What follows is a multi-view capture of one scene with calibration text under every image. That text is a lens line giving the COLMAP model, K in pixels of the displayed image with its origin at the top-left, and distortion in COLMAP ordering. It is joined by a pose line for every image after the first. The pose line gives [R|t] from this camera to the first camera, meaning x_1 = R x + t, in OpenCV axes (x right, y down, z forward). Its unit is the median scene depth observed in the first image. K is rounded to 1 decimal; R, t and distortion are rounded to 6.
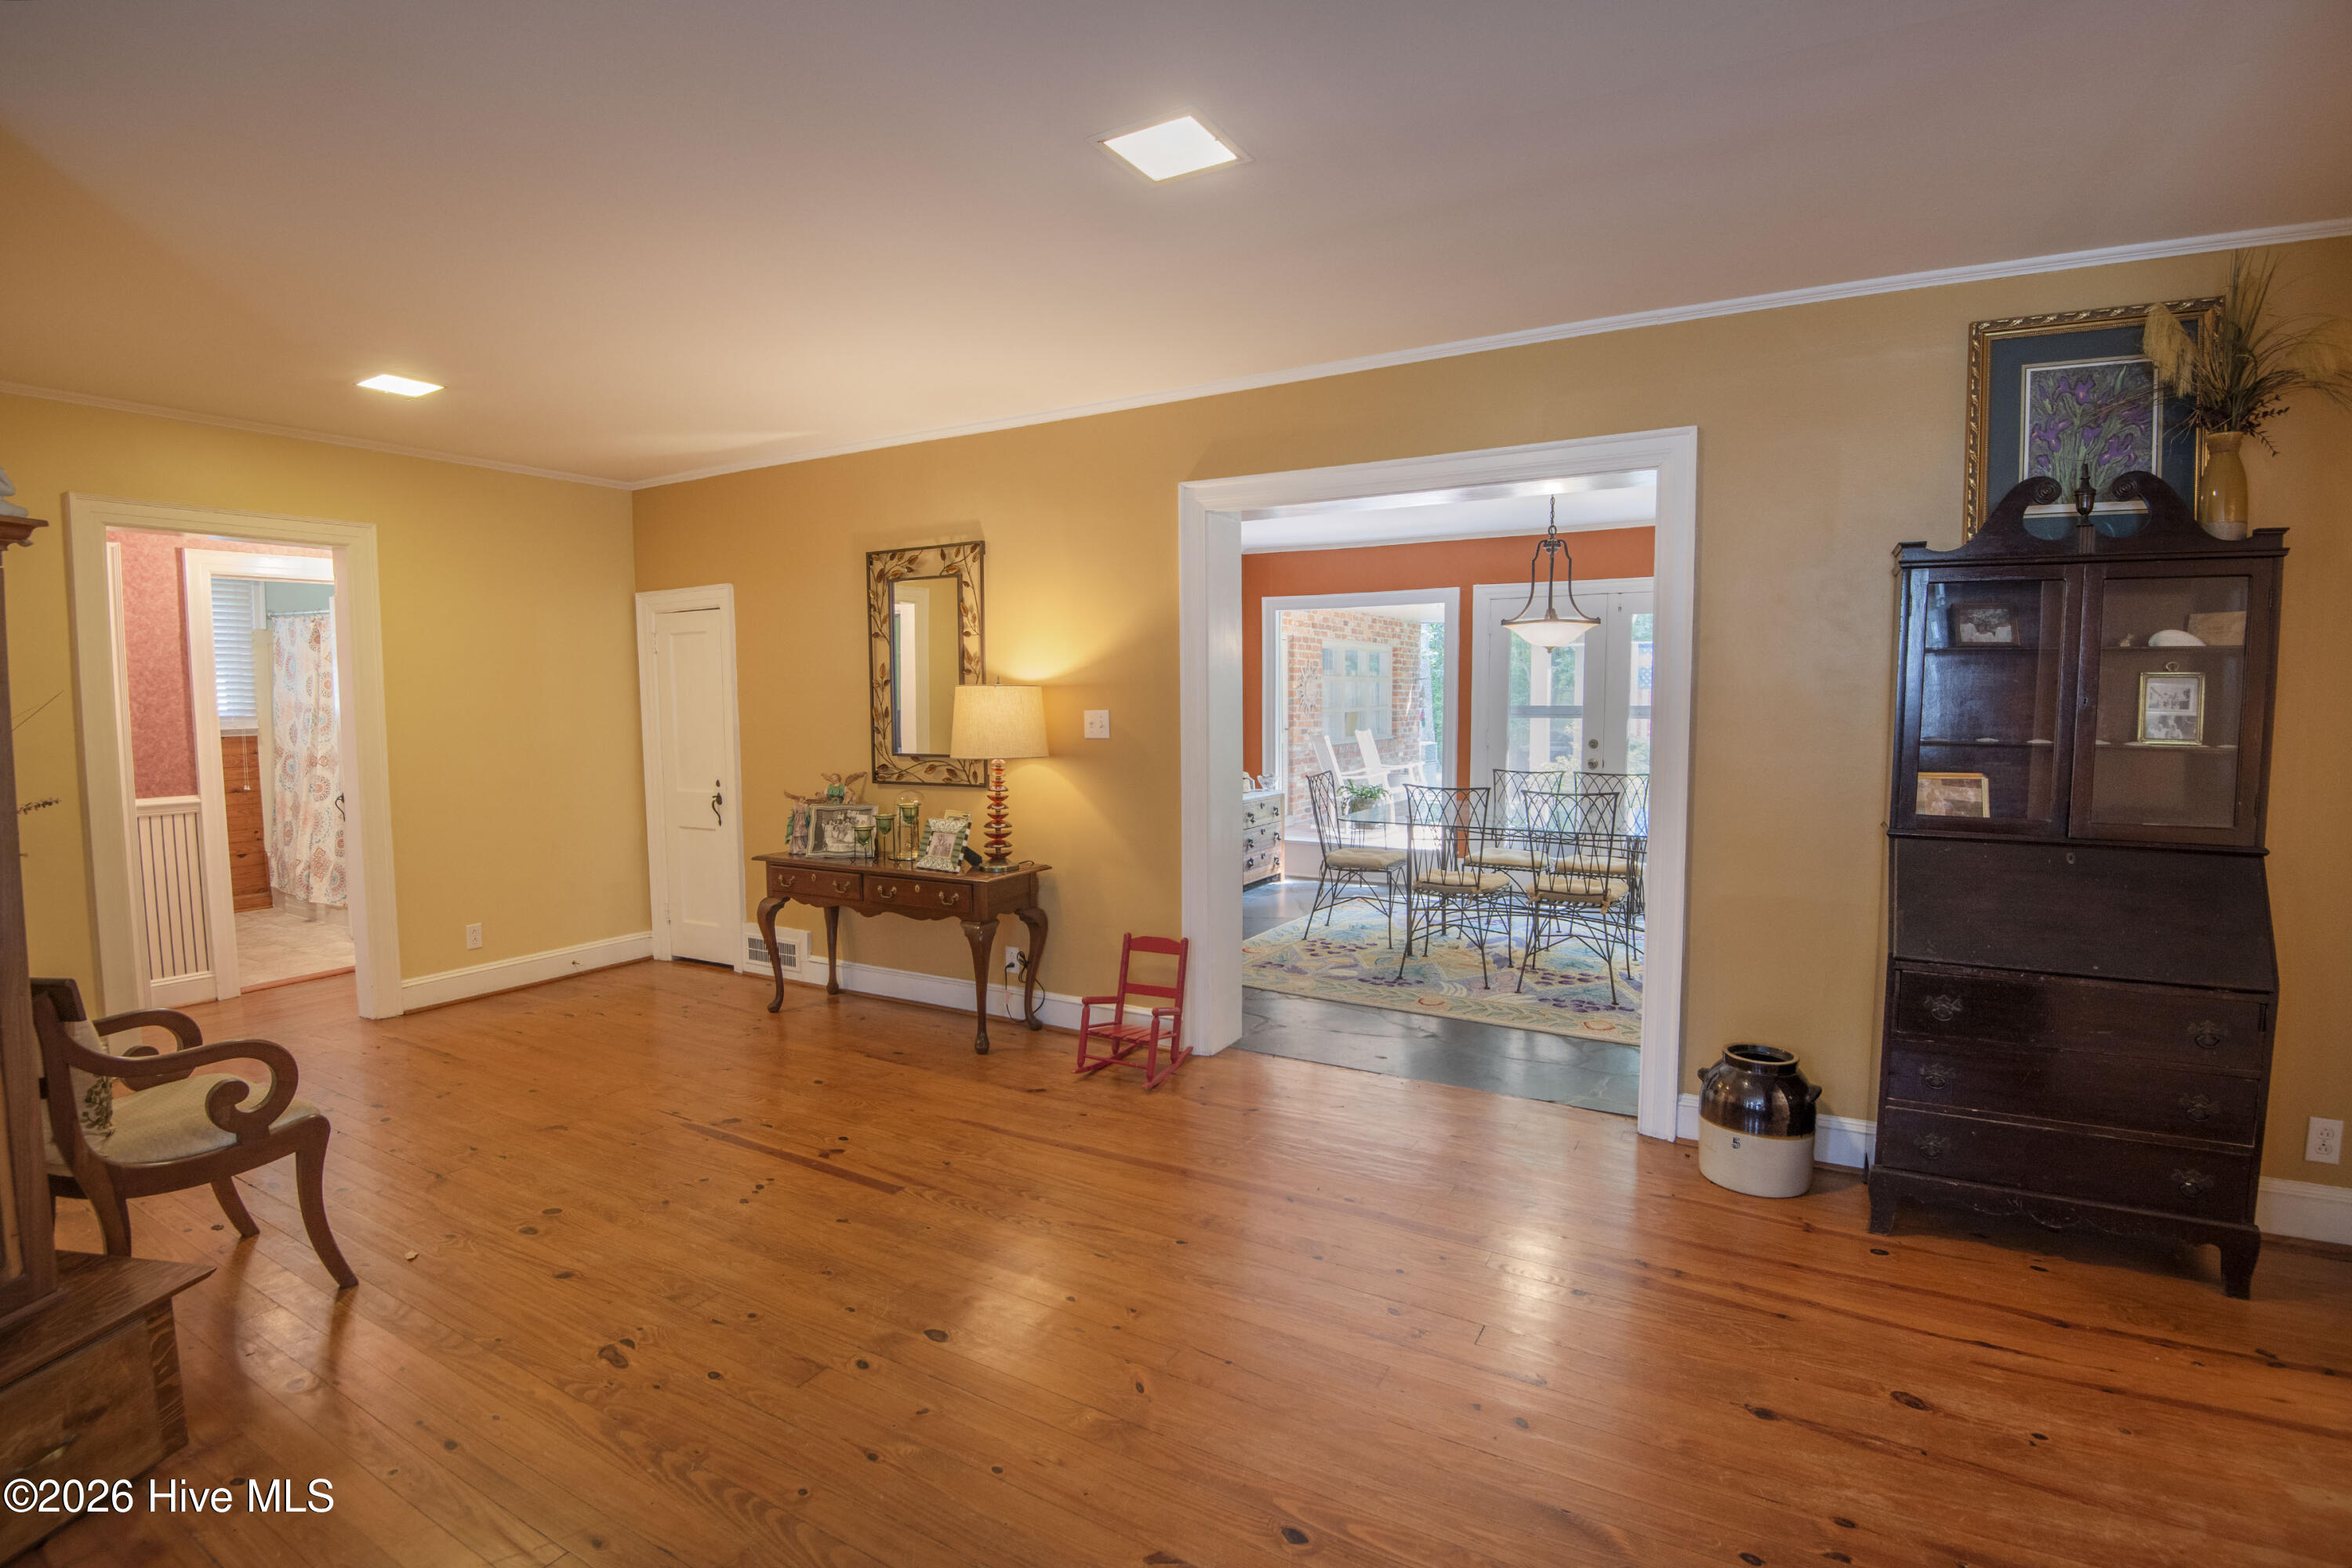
lens RADIAL K [[1109.7, 0, 1190.1], [0, 1109.7, 783.6], [0, 0, 1]] dist [-0.018021, -0.017008]
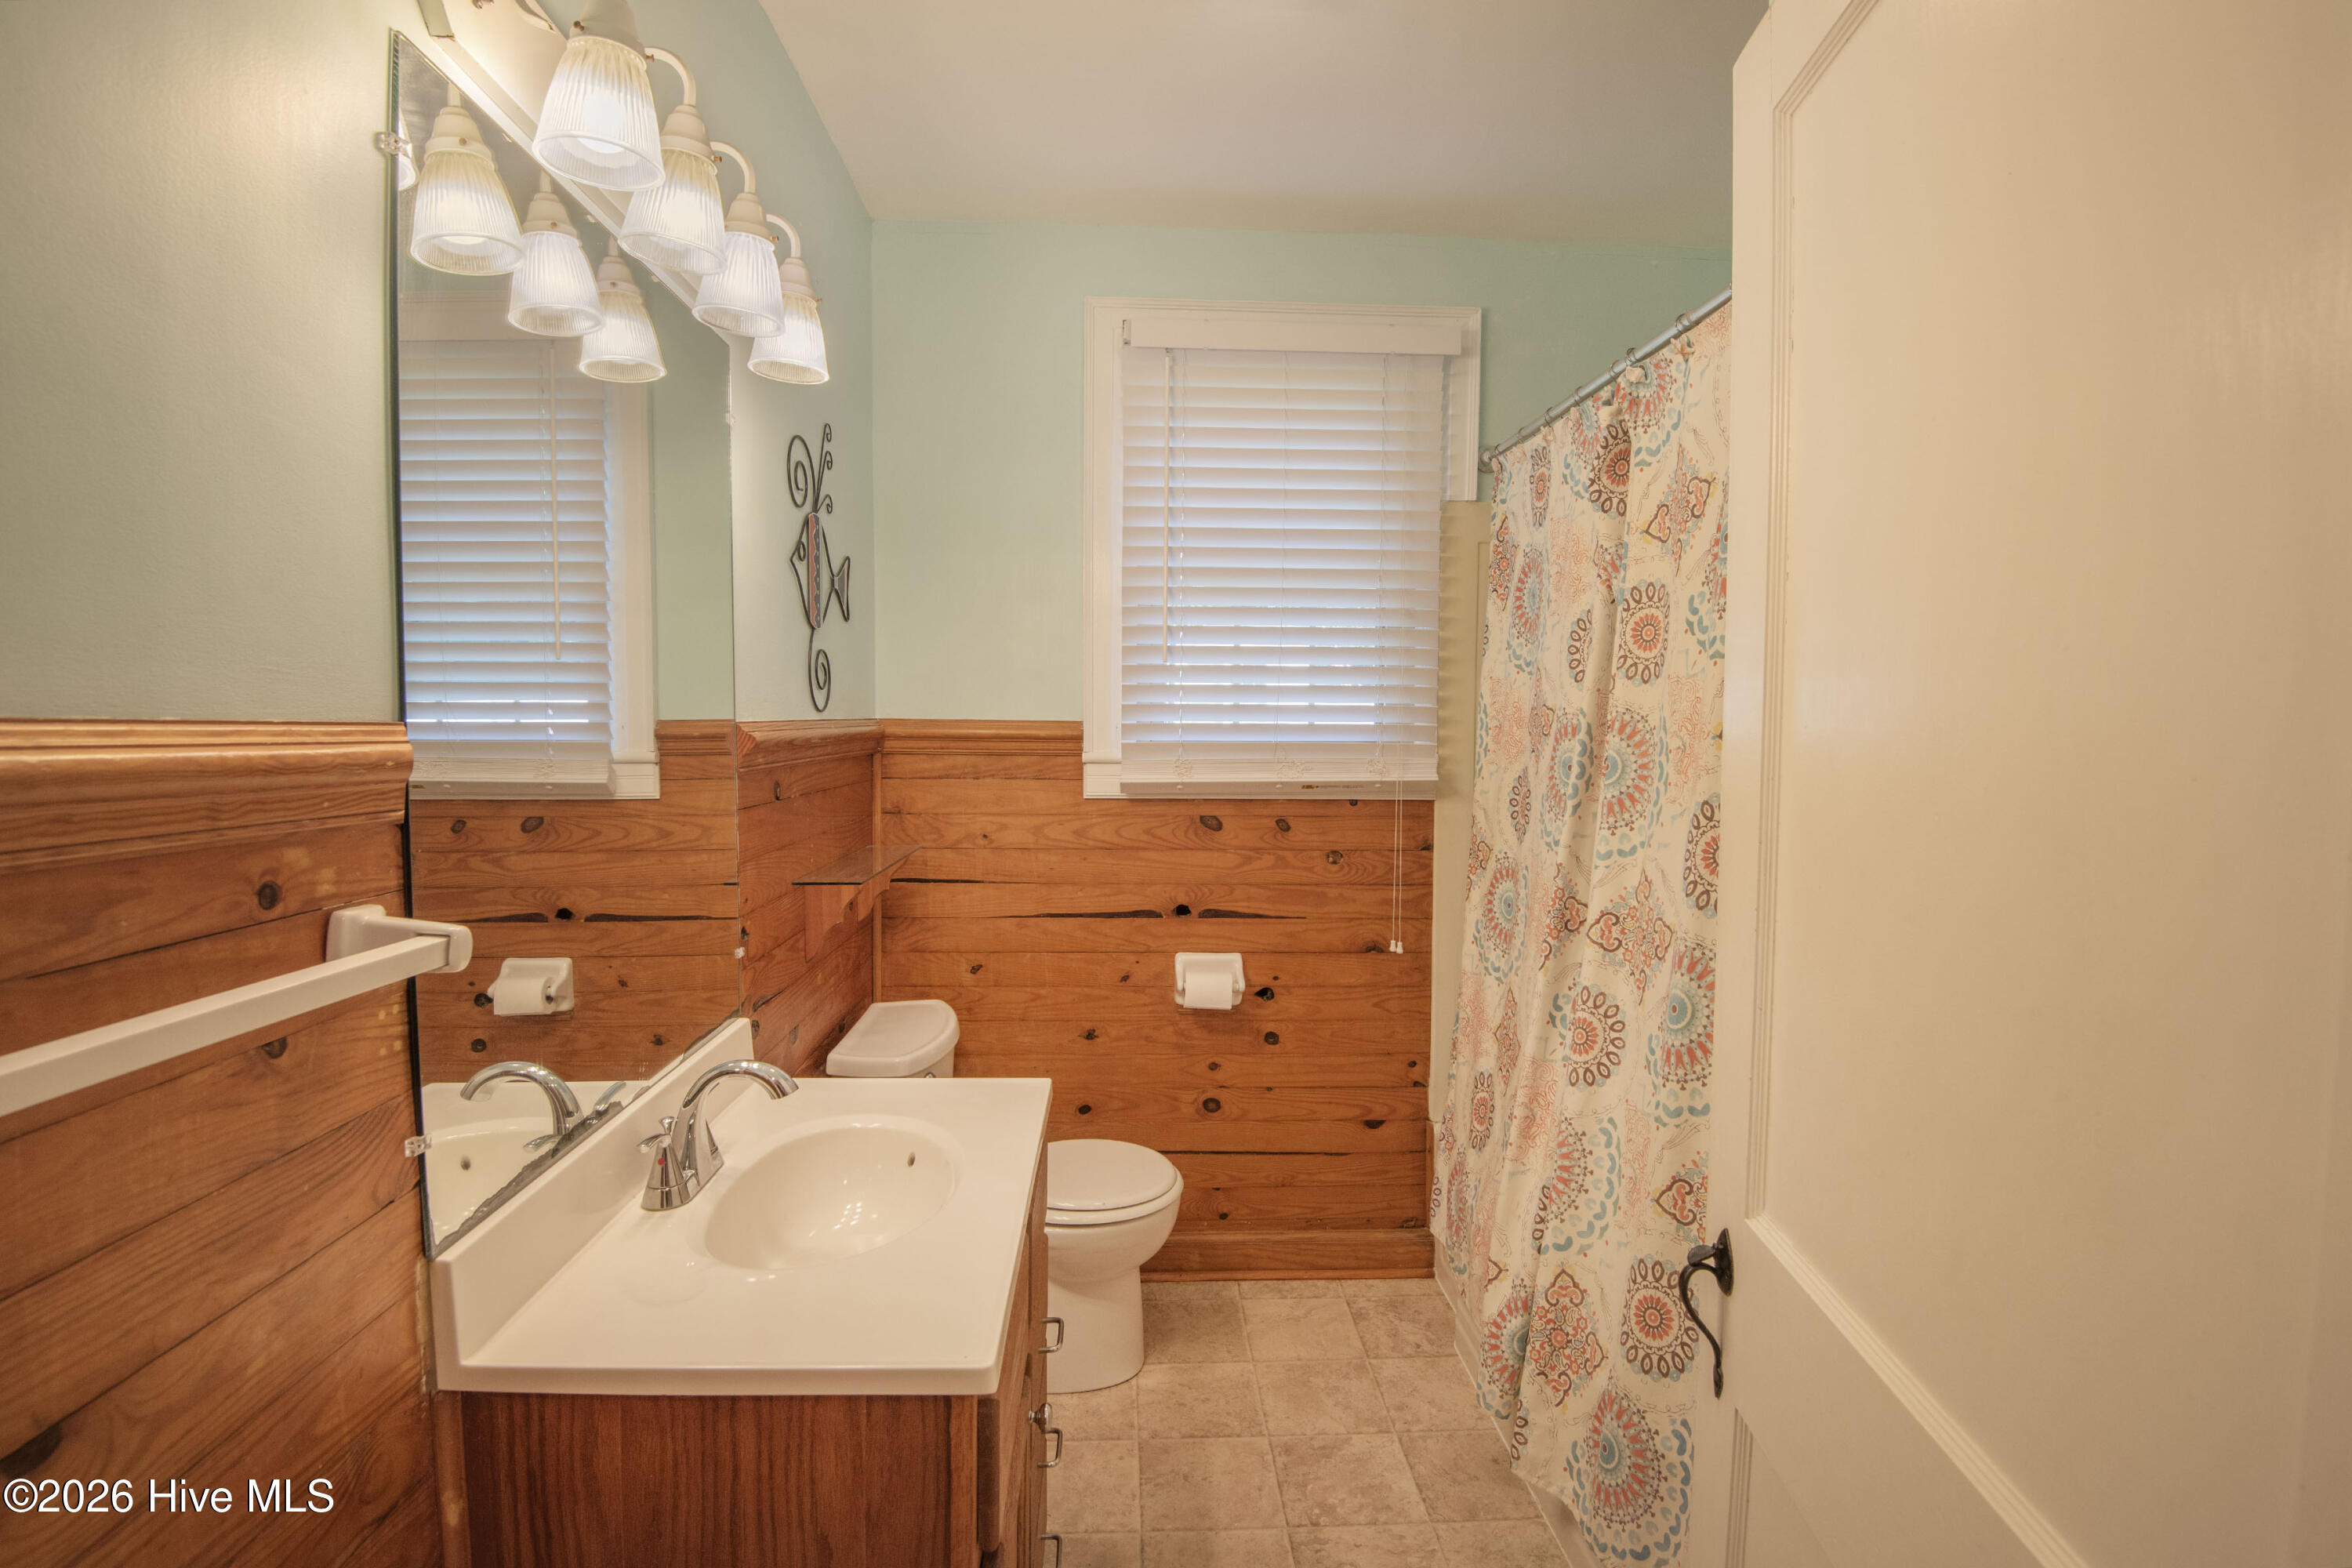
lens RADIAL K [[1092.8, 0, 1162.5], [0, 1092.8, 777.7], [0, 0, 1]] dist [-0.015190, -0.016073]
pose [[0.521031, 0.050823, -0.852023, -0.222659], [-0.077379, 0.996928, 0.012148, -0.018088], [0.850023, 0.059599, 0.523363, 0.272347]]
